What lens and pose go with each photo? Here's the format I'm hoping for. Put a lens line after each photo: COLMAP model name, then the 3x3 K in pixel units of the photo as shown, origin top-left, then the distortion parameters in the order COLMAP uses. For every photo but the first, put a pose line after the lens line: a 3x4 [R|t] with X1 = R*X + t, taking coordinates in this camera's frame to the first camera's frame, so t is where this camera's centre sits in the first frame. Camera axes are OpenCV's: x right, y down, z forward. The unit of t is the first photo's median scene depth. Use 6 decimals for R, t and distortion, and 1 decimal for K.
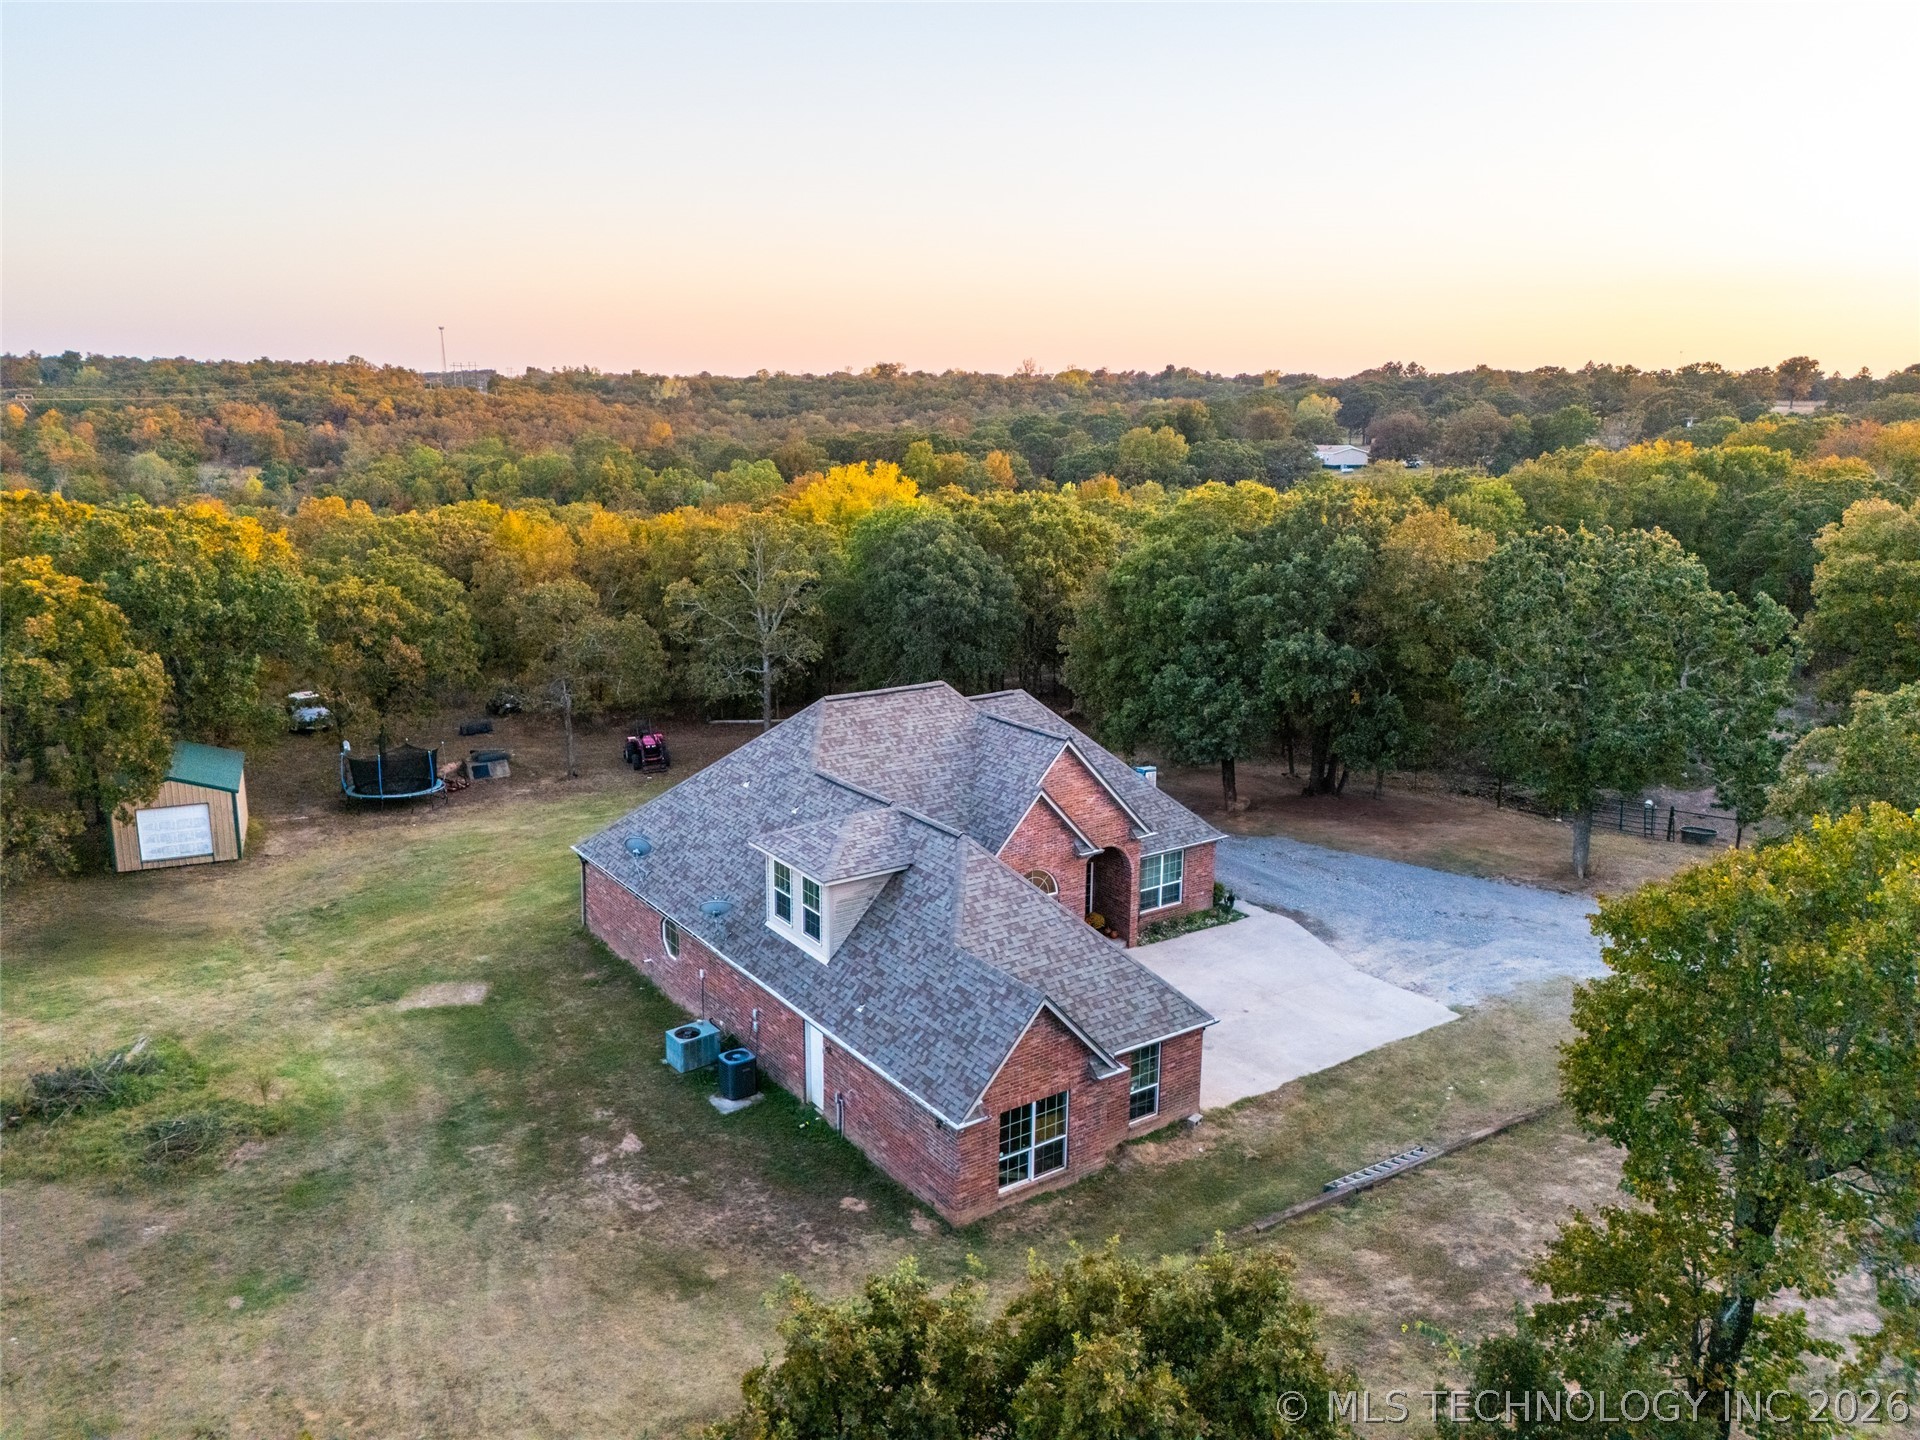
lens RADIAL K [[1395.9, 0, 962.3], [0, 1395.9, 713.1], [0, 0, 1]] dist [0.083851, -0.088081]
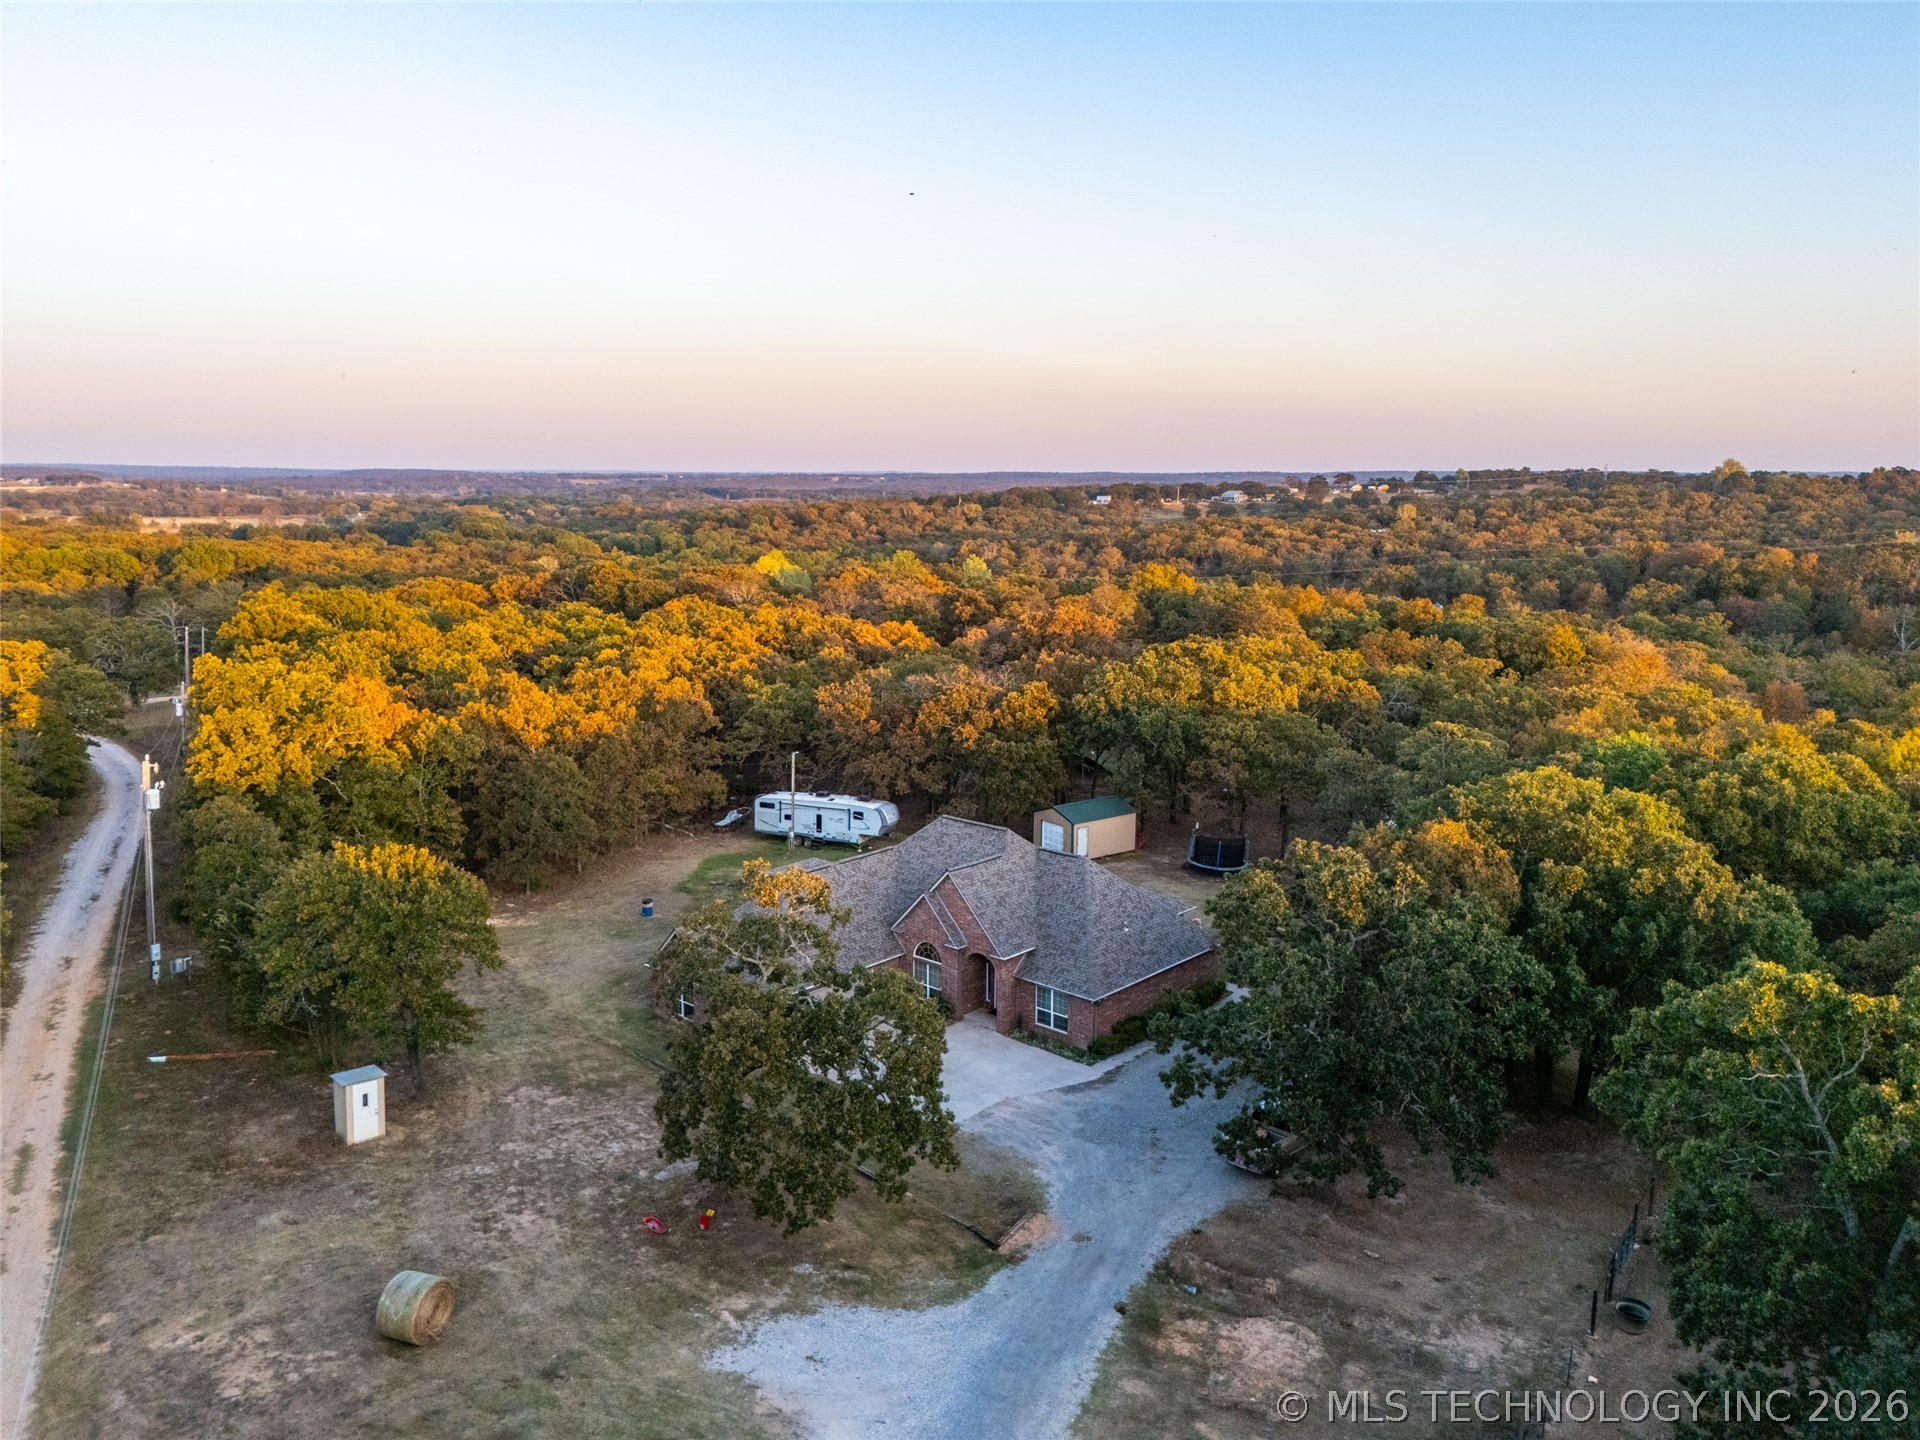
lens RADIAL K [[1395.9, 0, 962.3], [0, 1395.9, 713.1], [0, 0, 1]] dist [0.083851, -0.088081]
pose [[0.231342, 0.153753, -0.960646, 1.377615], [-0.220676, 0.969988, 0.102105, -0.281536], [0.947514, 0.188370, 0.258329, 0.481260]]
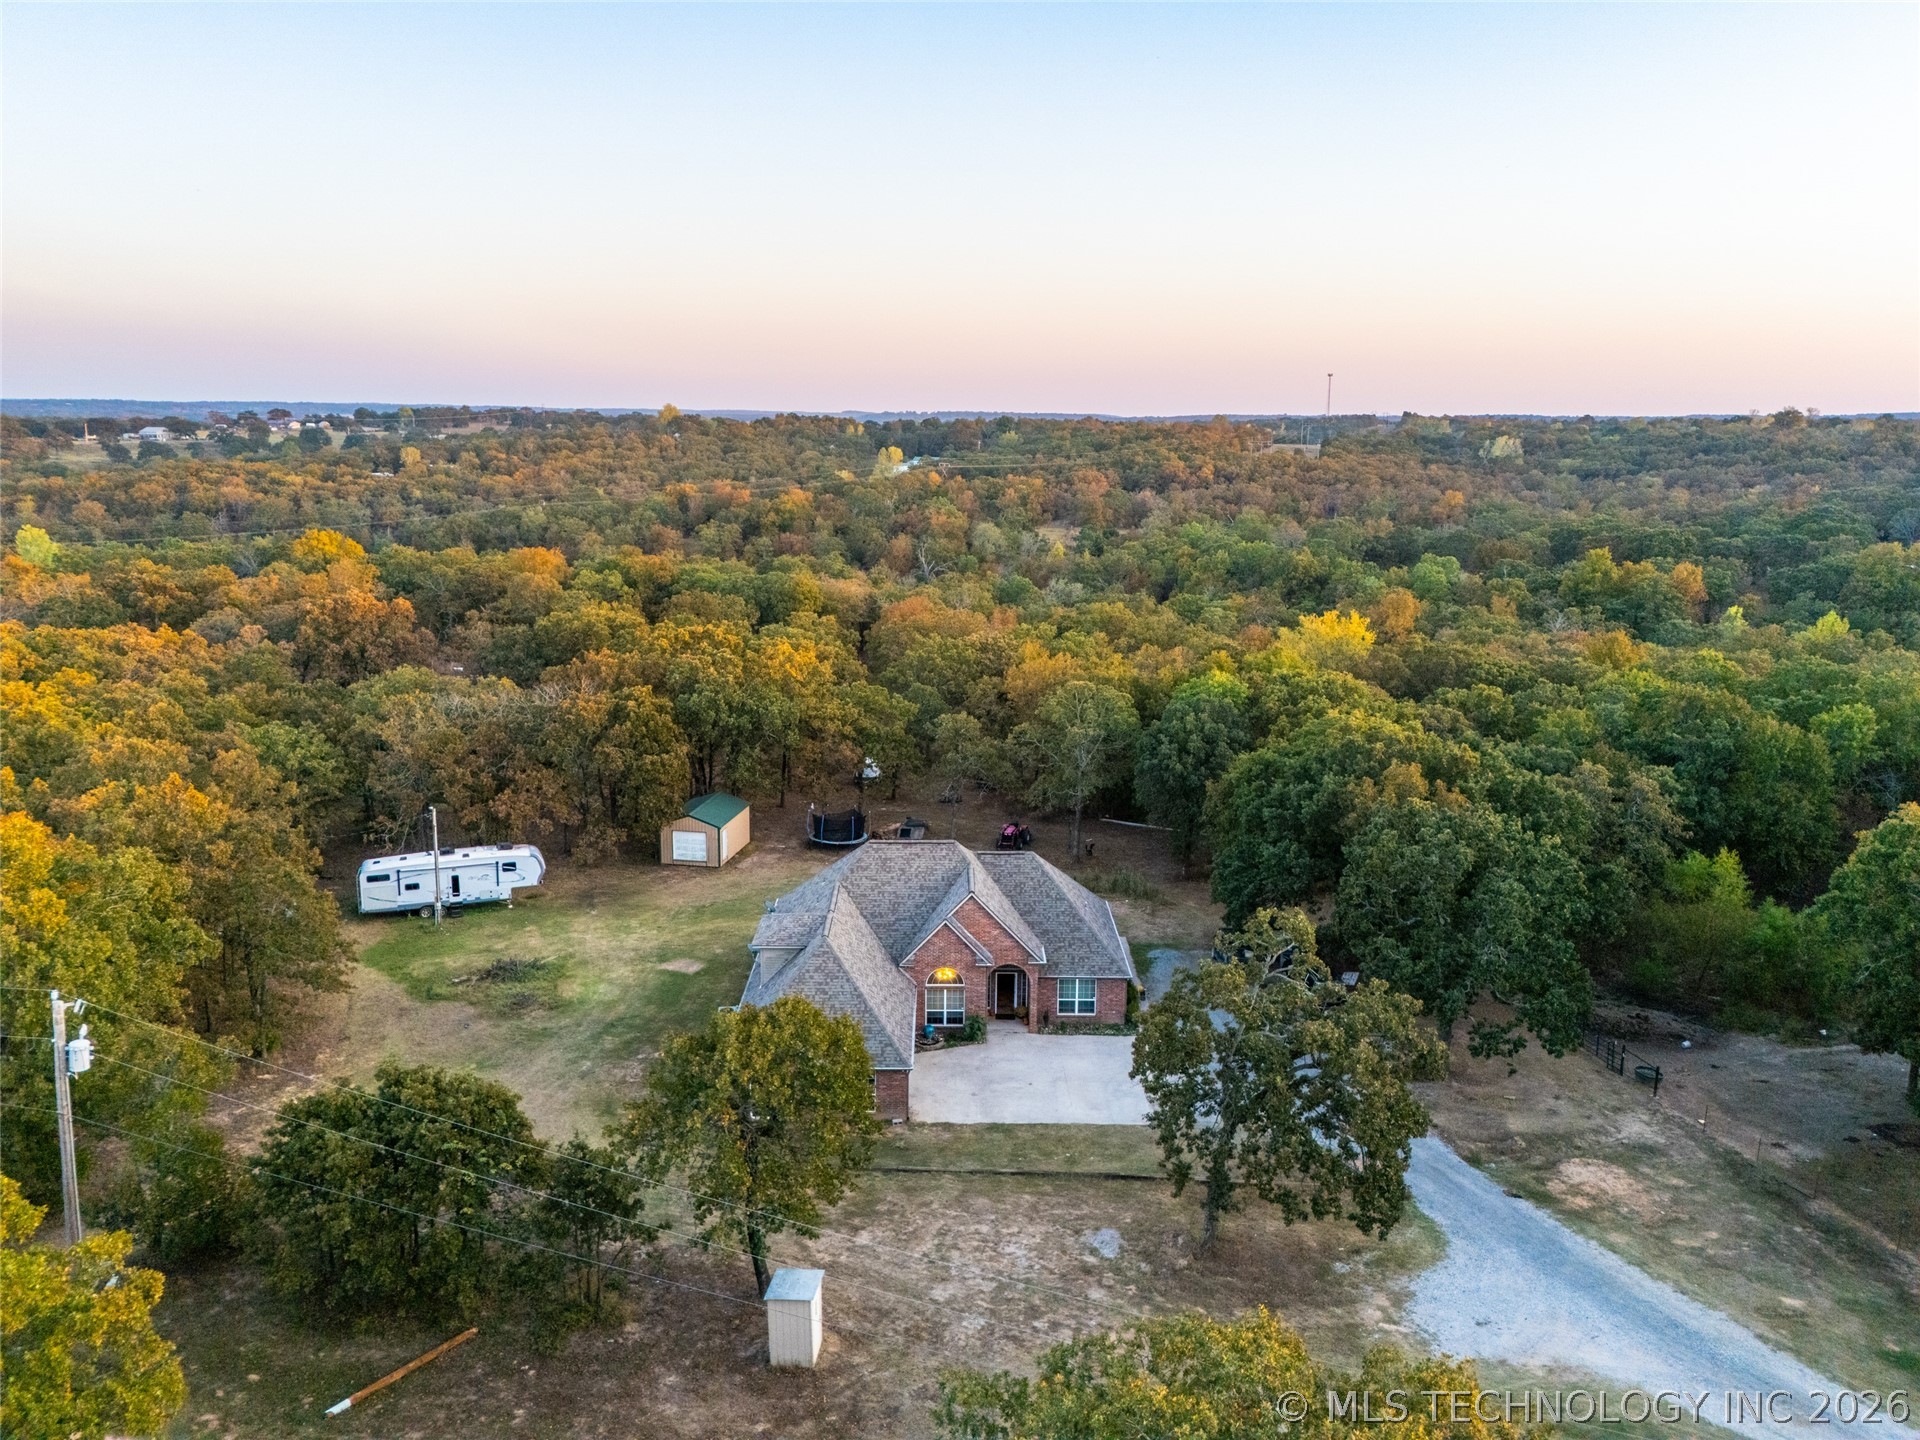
lens RADIAL K [[1395.9, 0, 962.3], [0, 1395.9, 713.1], [0, 0, 1]] dist [0.083851, -0.088081]
pose [[0.824581, 0.114523, -0.554032, 0.809420], [-0.128159, 0.991651, 0.014240, -0.179994], [0.551037, 0.059262, 0.832374, -0.320929]]
